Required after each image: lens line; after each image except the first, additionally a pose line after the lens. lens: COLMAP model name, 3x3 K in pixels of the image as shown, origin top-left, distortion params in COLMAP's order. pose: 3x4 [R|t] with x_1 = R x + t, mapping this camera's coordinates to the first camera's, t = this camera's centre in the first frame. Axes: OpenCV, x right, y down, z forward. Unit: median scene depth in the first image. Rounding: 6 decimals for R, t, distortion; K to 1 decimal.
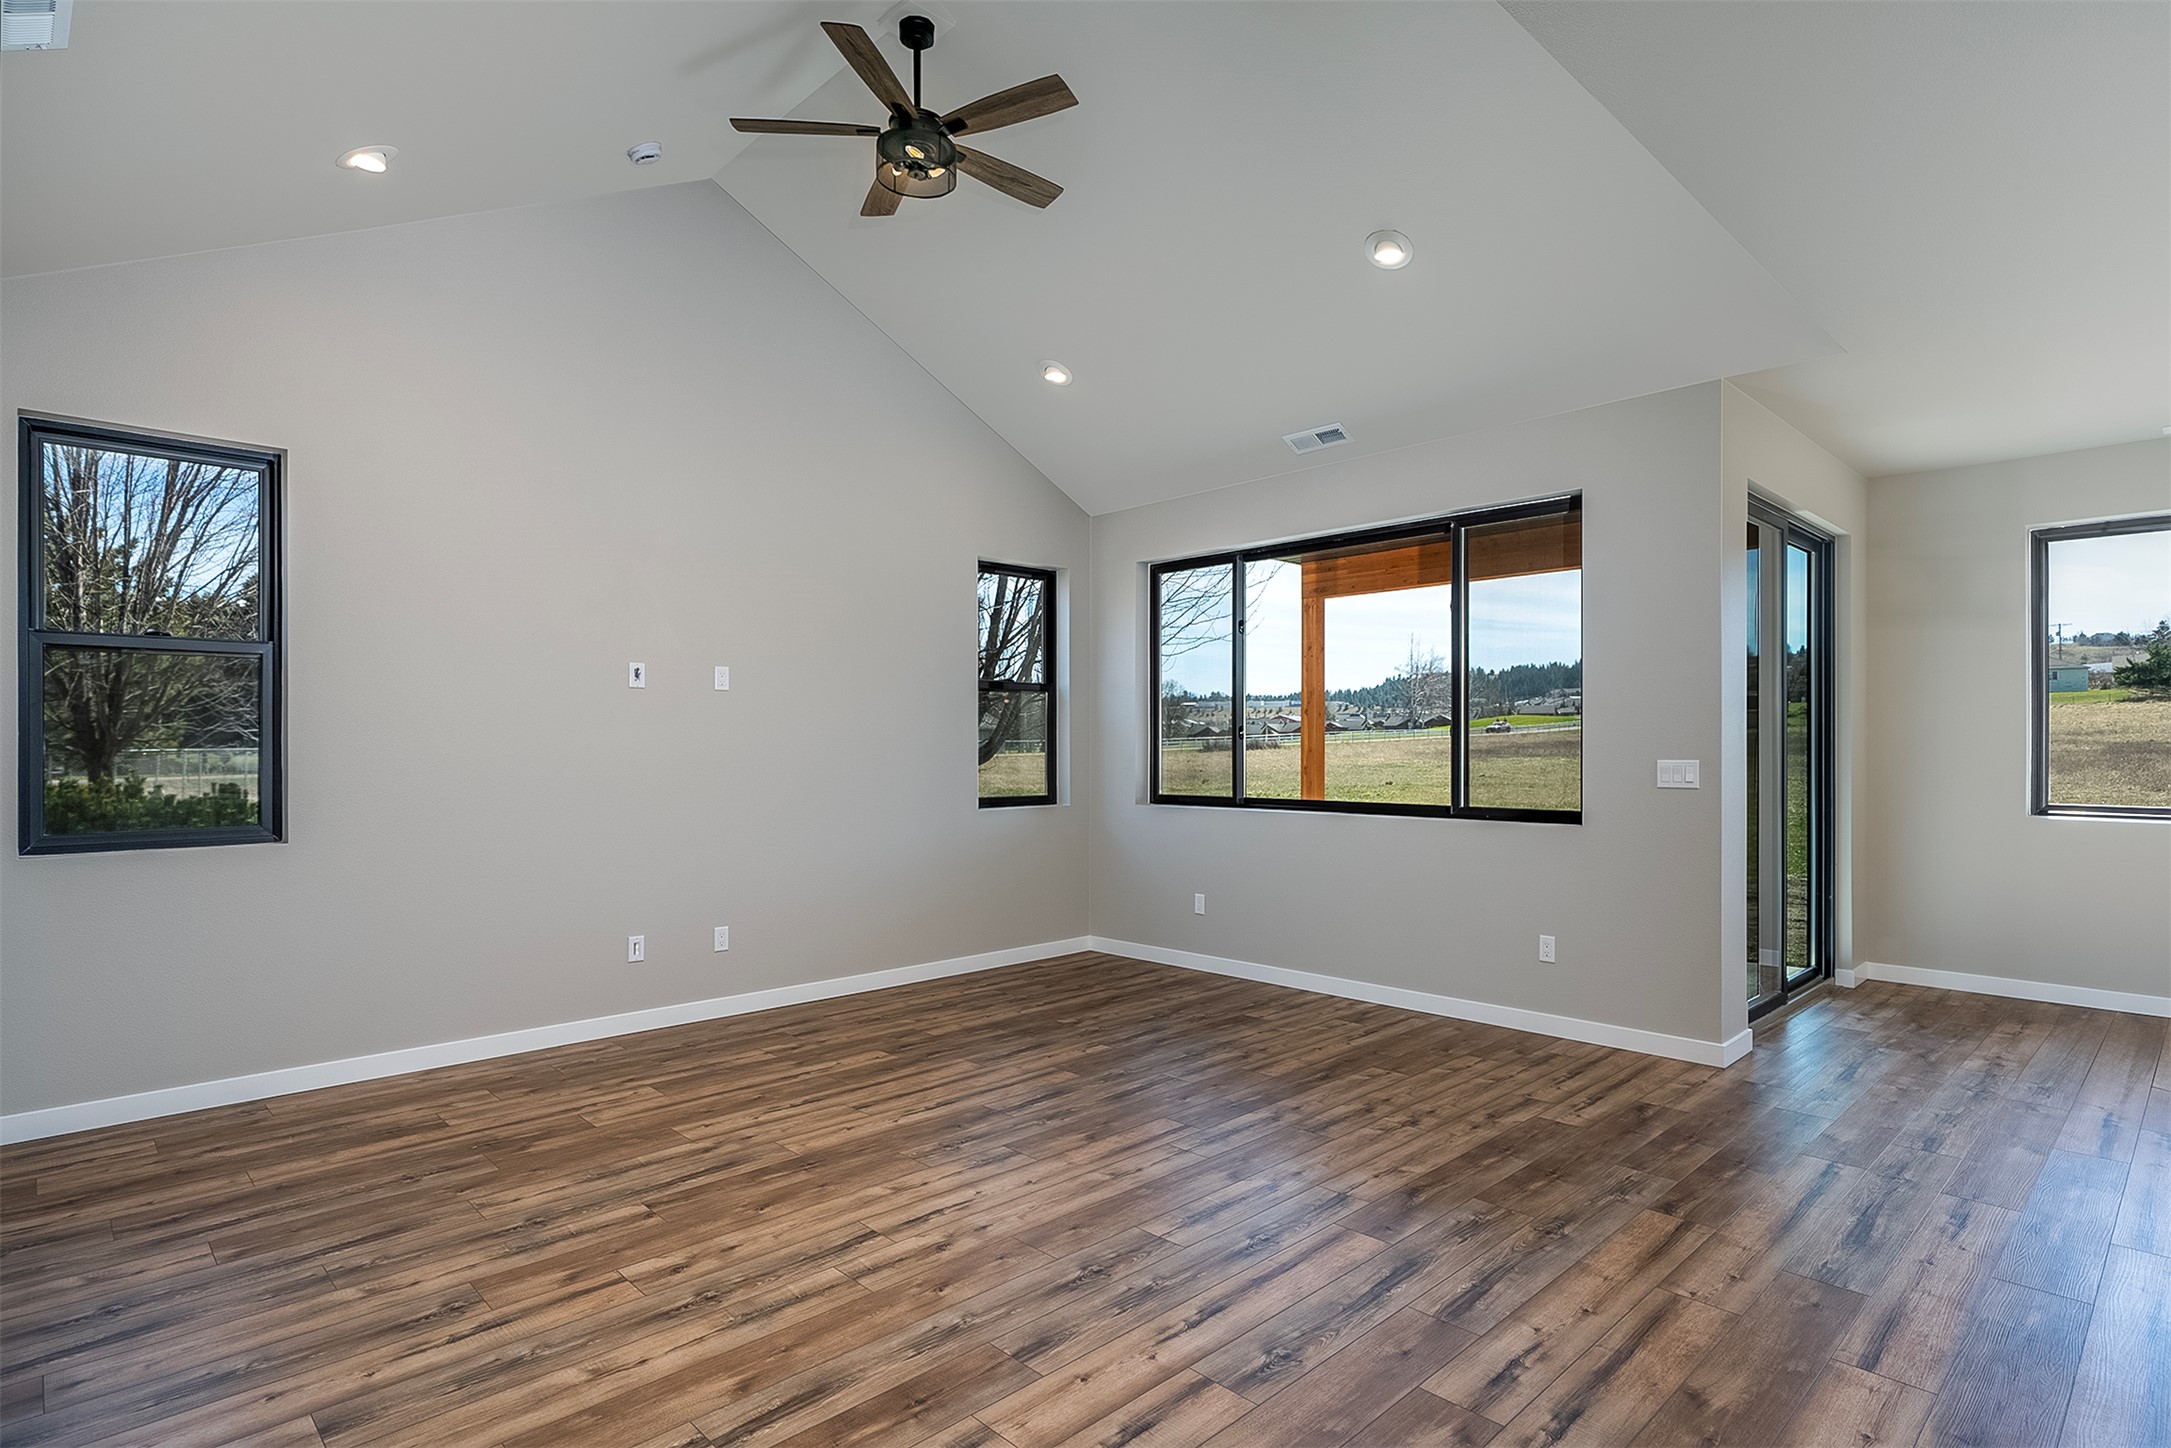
lens RADIAL K [[1106.4, 0, 1107.5], [0, 1106.4, 740.4], [0, 0, 1]] dist [0.004311, 0.000444]
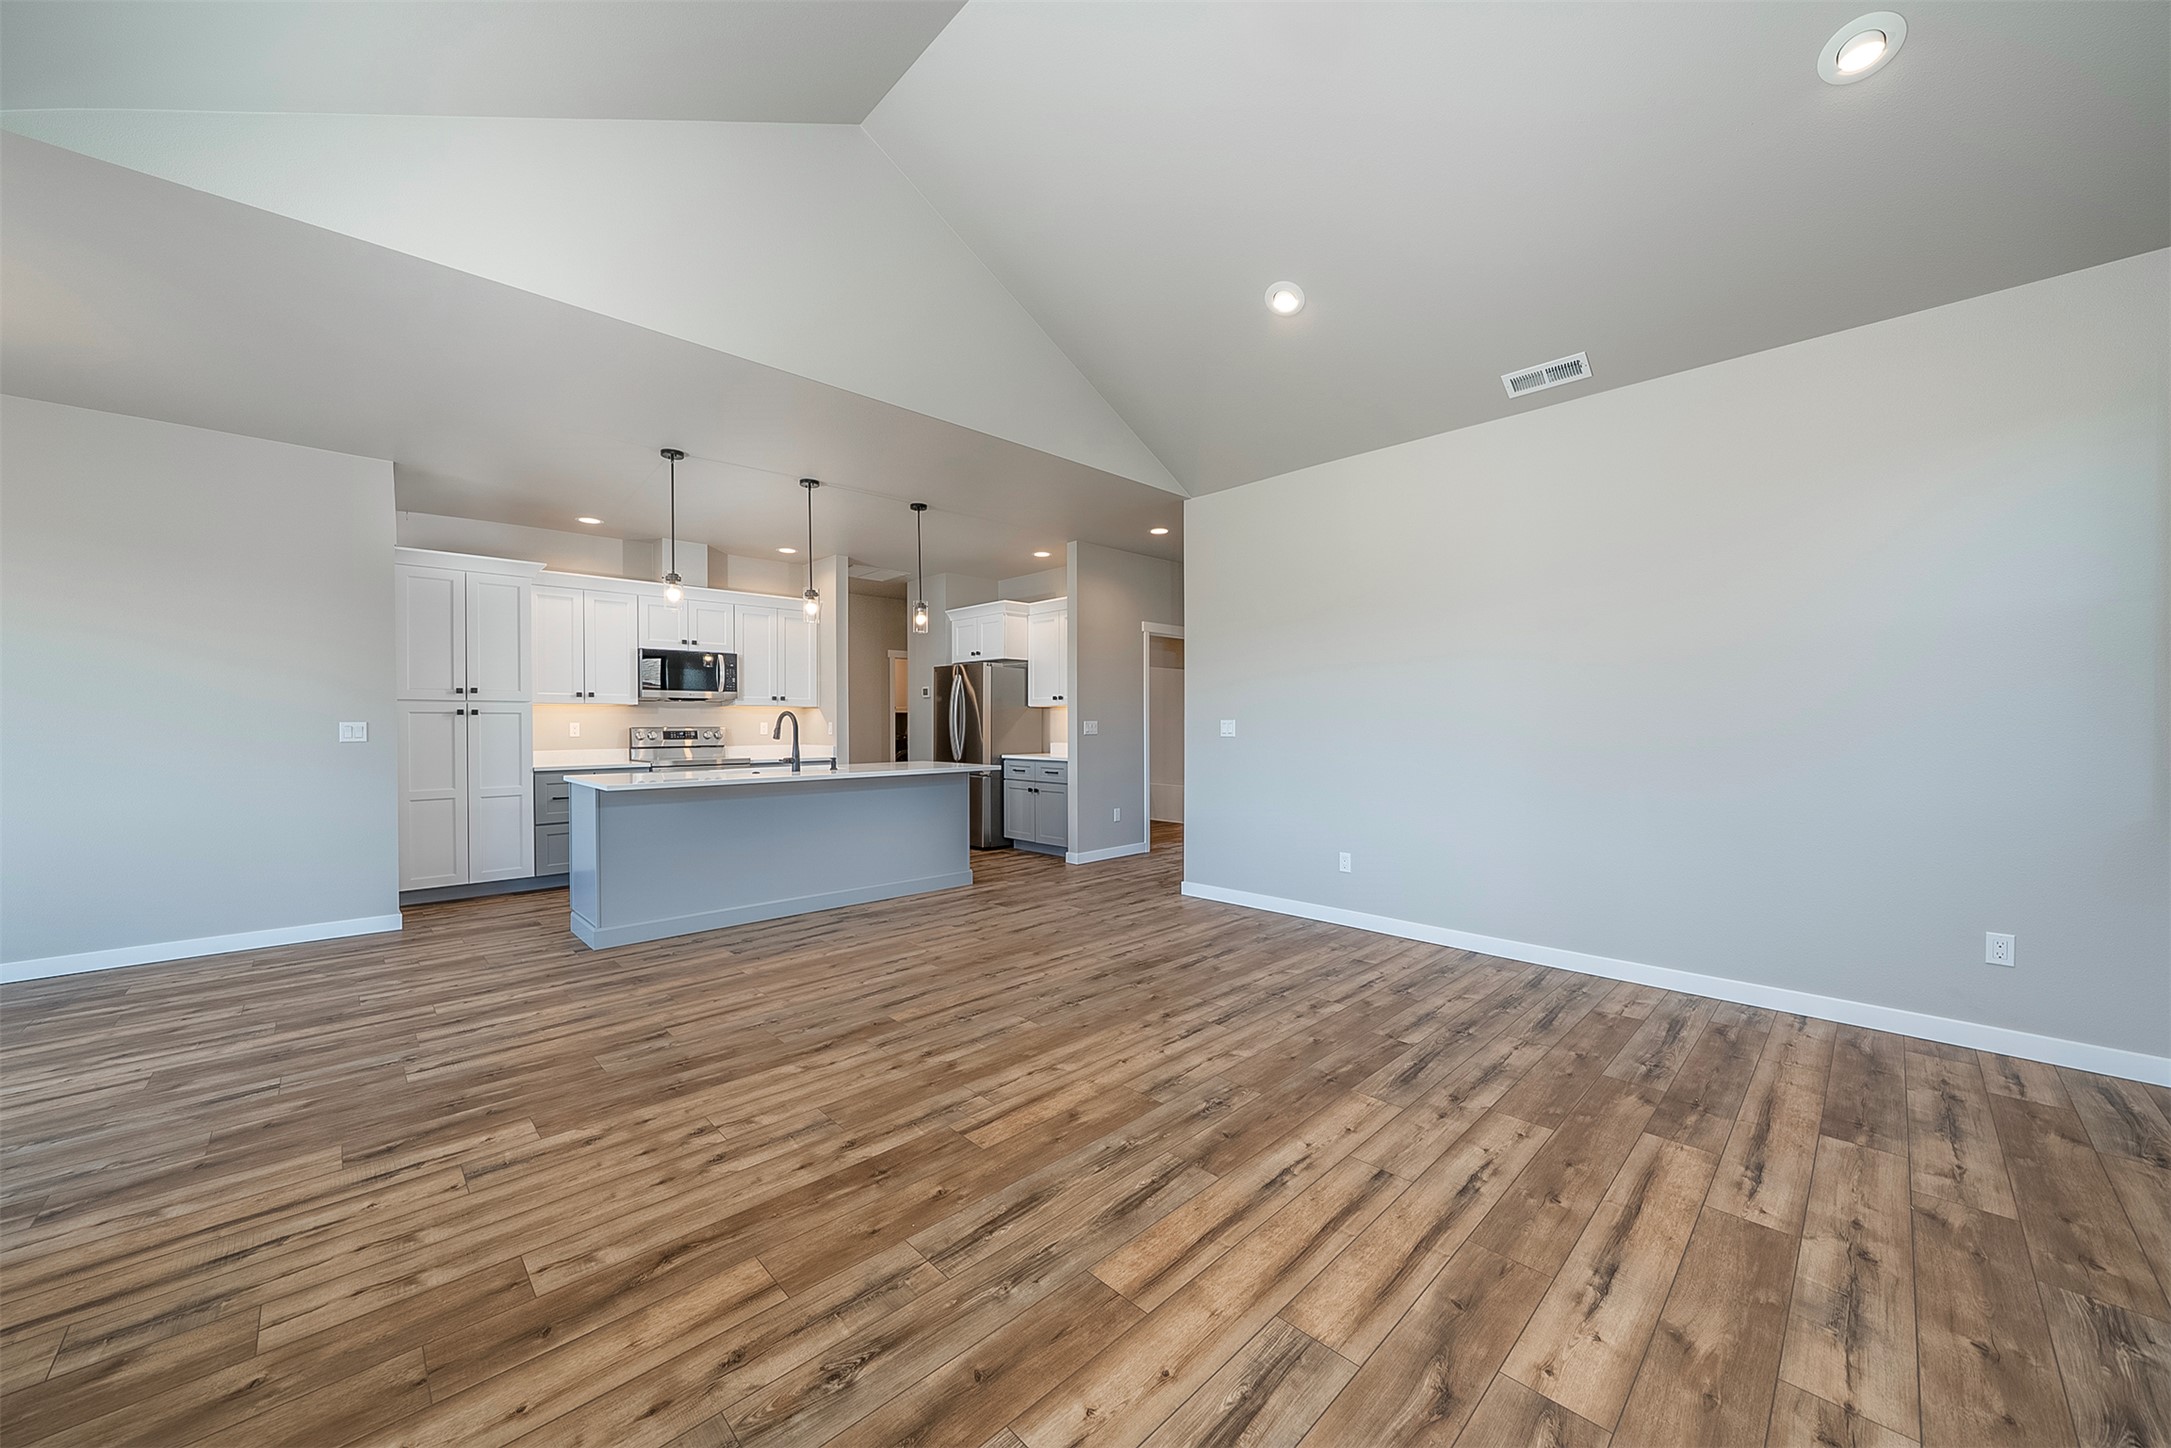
lens RADIAL K [[788.0, 0, 1078.0], [0, 788.0, 723.3], [0, 0, 1]] dist [-0.005532, -0.000246]
pose [[-0.999936, 0.003906, 0.010572, -0.025195], [0.003859, 0.999983, -0.004445, 0.028791], [-0.010589, -0.004404, -0.999934, 1.526761]]
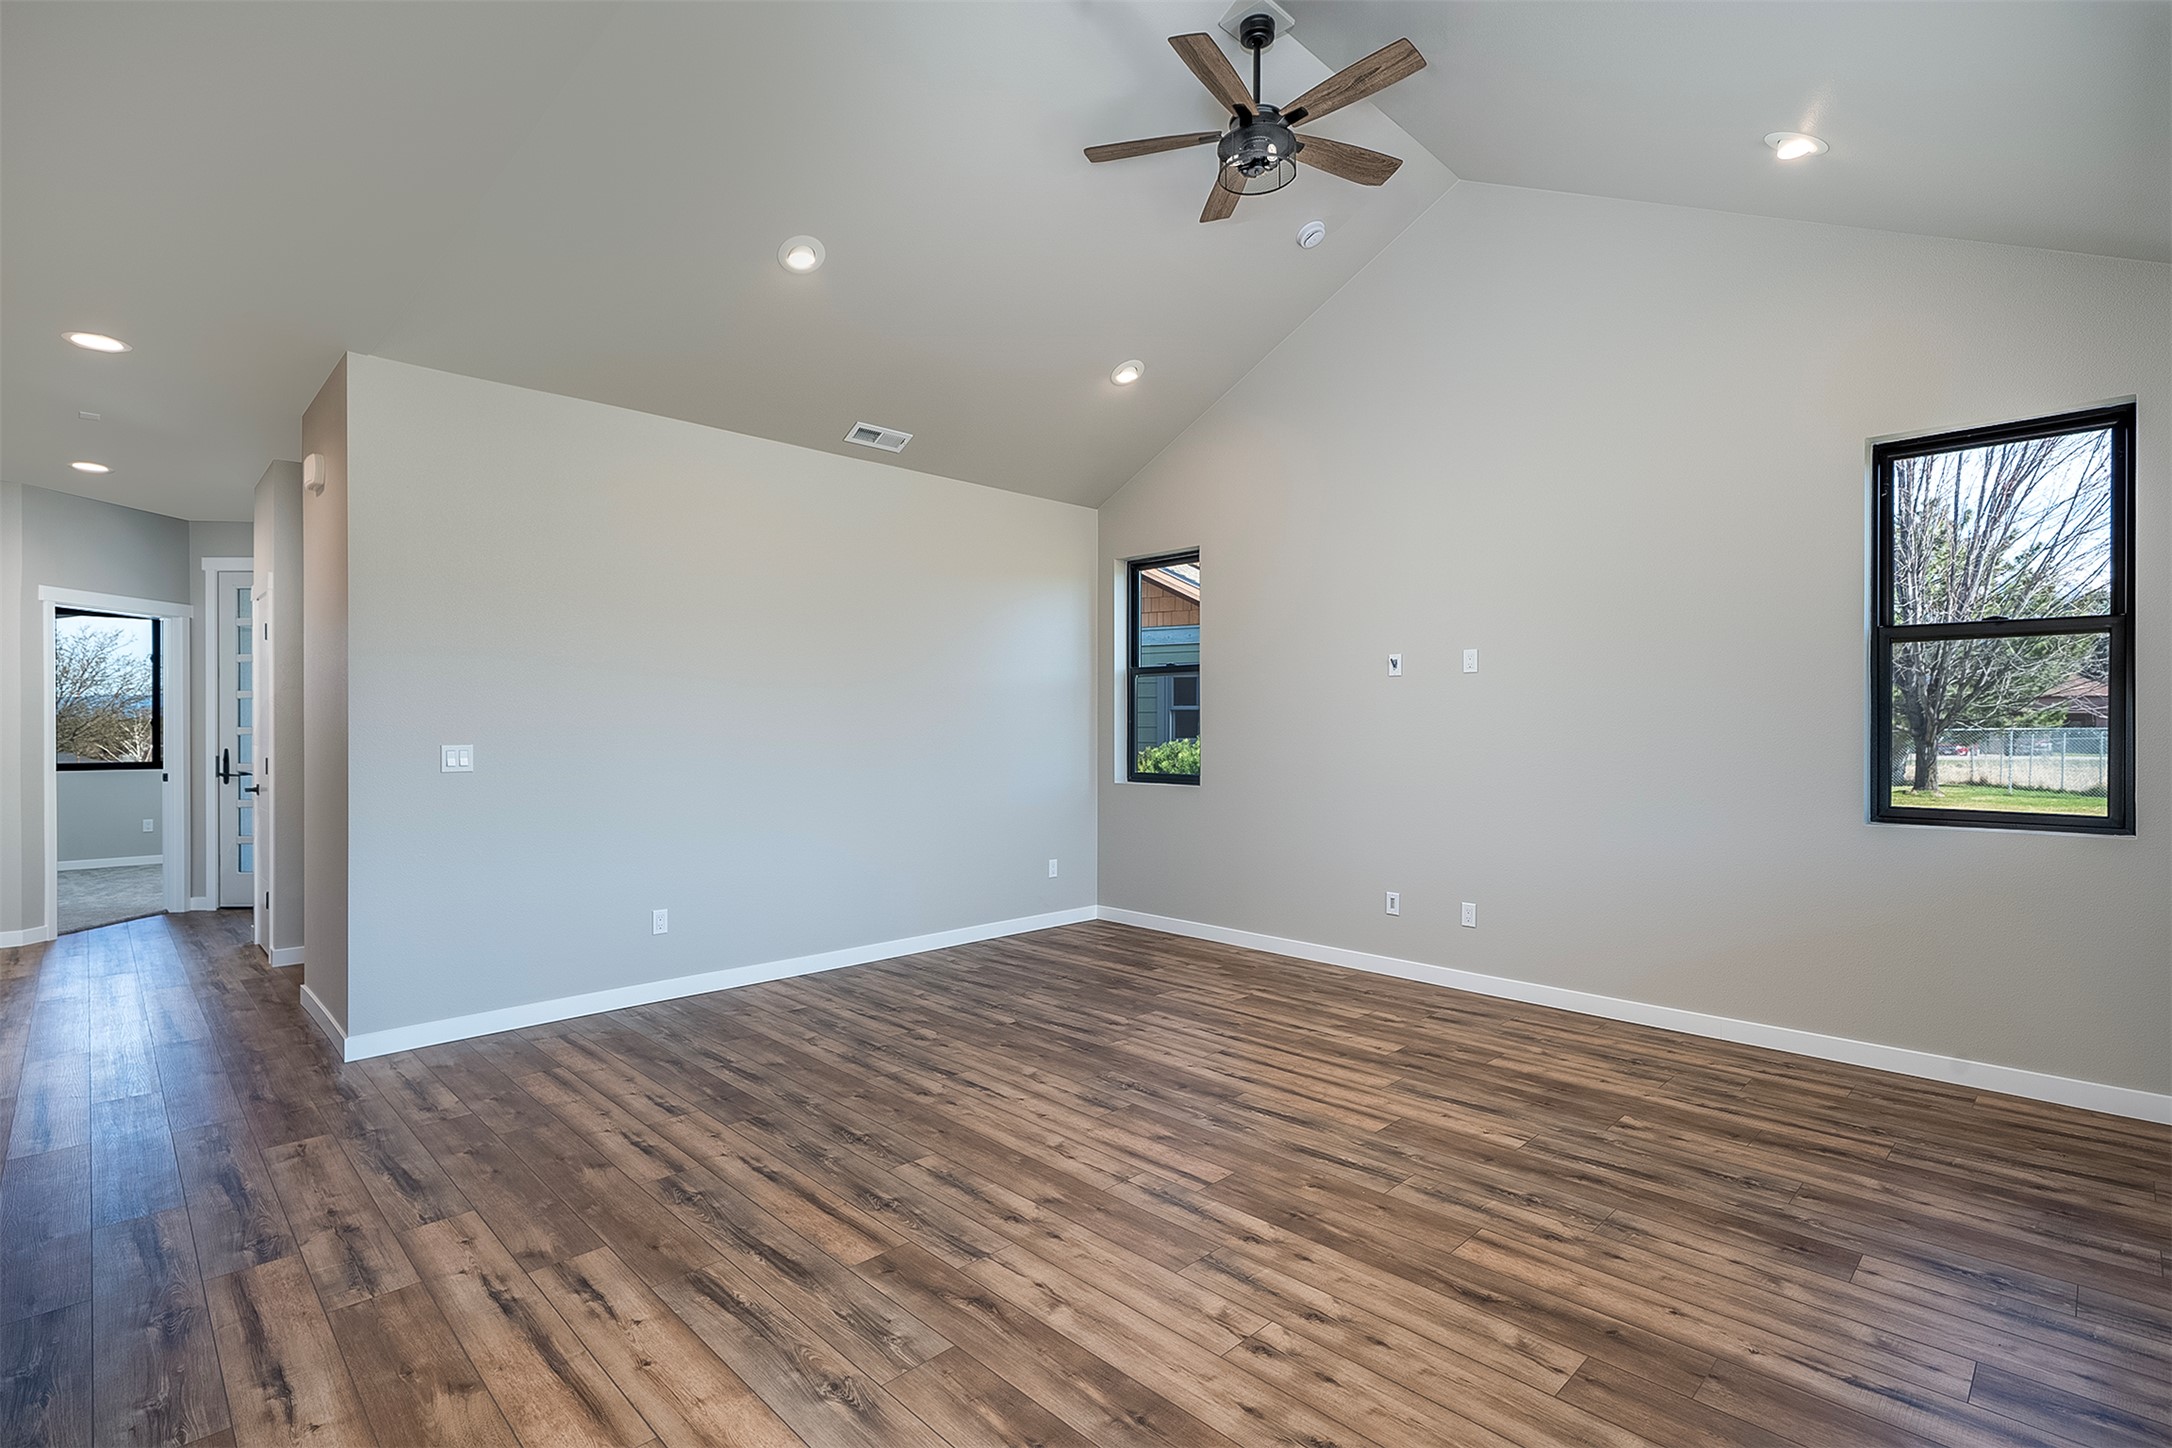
lens RADIAL K [[1011.6, 0, 1079.7], [0, 1011.6, 728.5], [0, 0, 1]] dist [0.002107, 0.000778]
pose [[-0.001596, 0.002443, -0.999996, 0.787686], [0.006649, 0.999975, 0.002433, 0.002464], [0.999977, -0.006645, -0.001612, 0.856027]]
